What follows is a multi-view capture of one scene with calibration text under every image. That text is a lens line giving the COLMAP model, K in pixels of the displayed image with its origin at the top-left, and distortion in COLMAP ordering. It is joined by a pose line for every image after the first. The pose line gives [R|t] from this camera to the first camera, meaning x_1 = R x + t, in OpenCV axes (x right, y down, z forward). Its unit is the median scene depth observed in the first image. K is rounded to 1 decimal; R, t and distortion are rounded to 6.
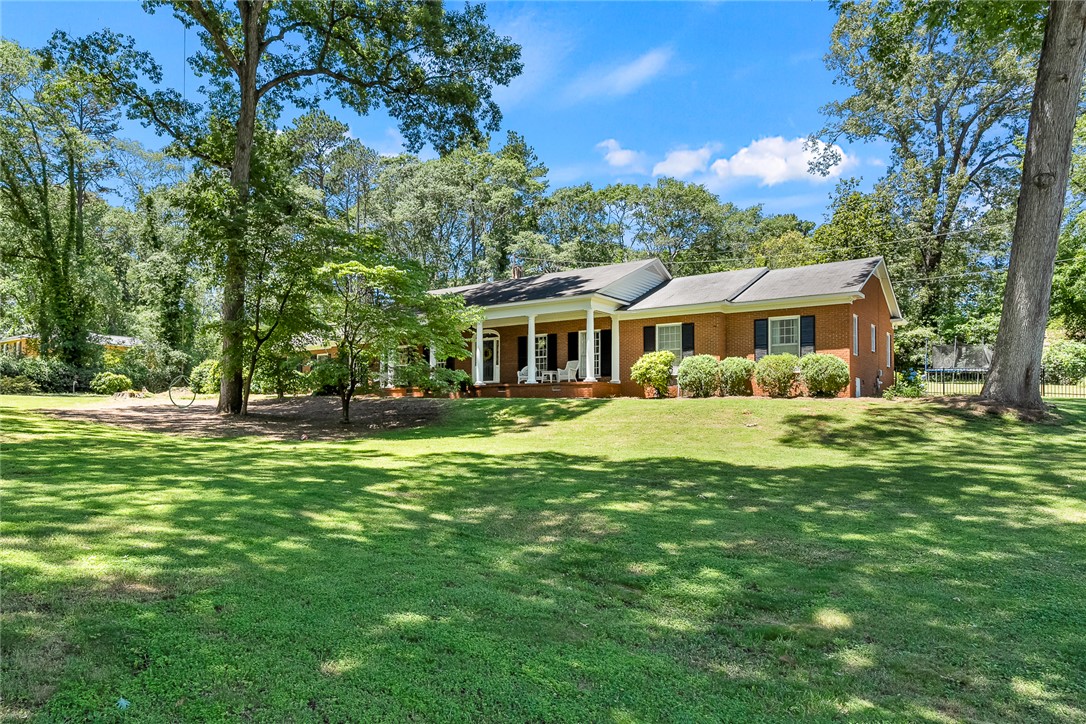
lens RADIAL K [[654.8, 0, 515.6], [0, 654.8, 367.4], [0, 0, 1]] dist [-0.014446, 0.003819]
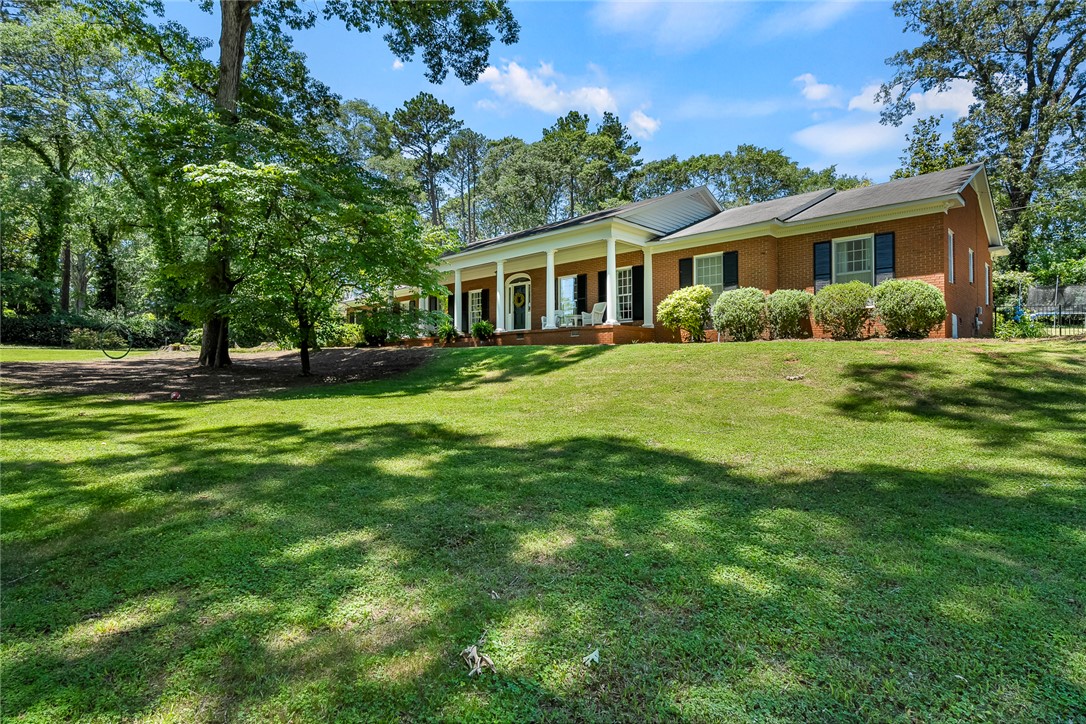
lens RADIAL K [[547.6, 0, 578.4], [0, 547.6, 334.3], [0, 0, 1]] dist [0.001640, -0.004119]
pose [[0.996030, -0.011651, -0.088248, 0.147094], [0.012821, 0.999837, 0.012703, 0.026741], [0.088086, -0.013784, 0.996018, 0.332116]]
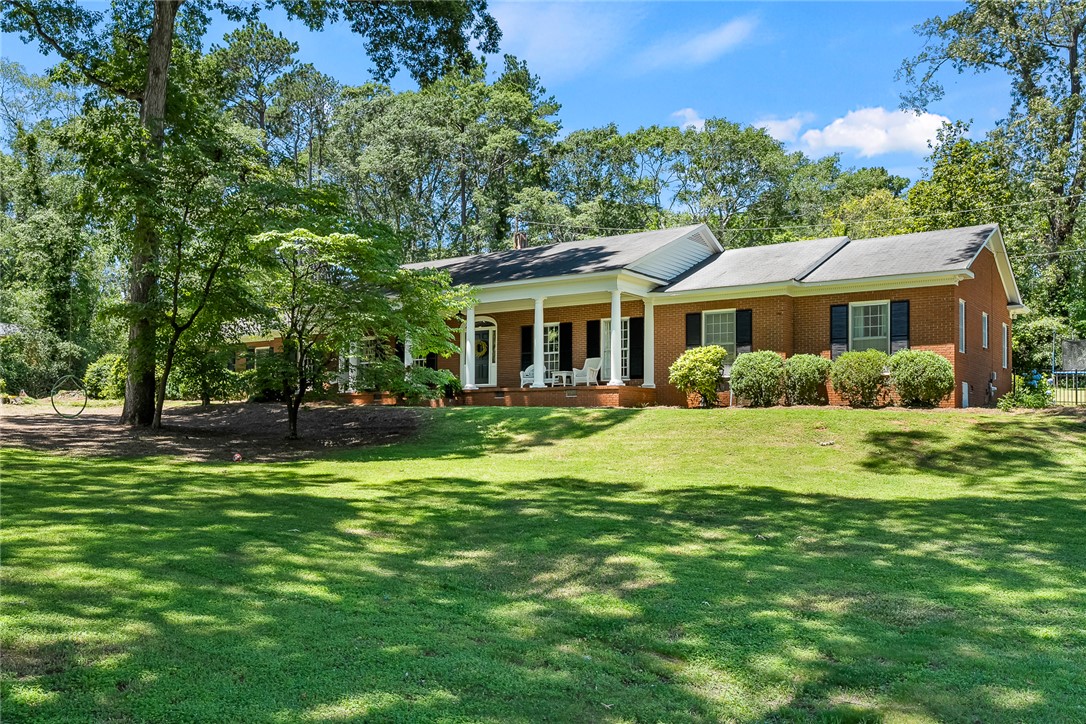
lens RADIAL K [[865.9, 0, 534.7], [0, 865.9, 363.7], [0, 0, 1]] dist [-0.006857, 0.012129]
pose [[0.999750, 0.005228, 0.021717, -0.002379], [-0.005163, 0.999982, -0.003034, -0.000084], [-0.021732, 0.002921, 0.999760, -0.004343]]
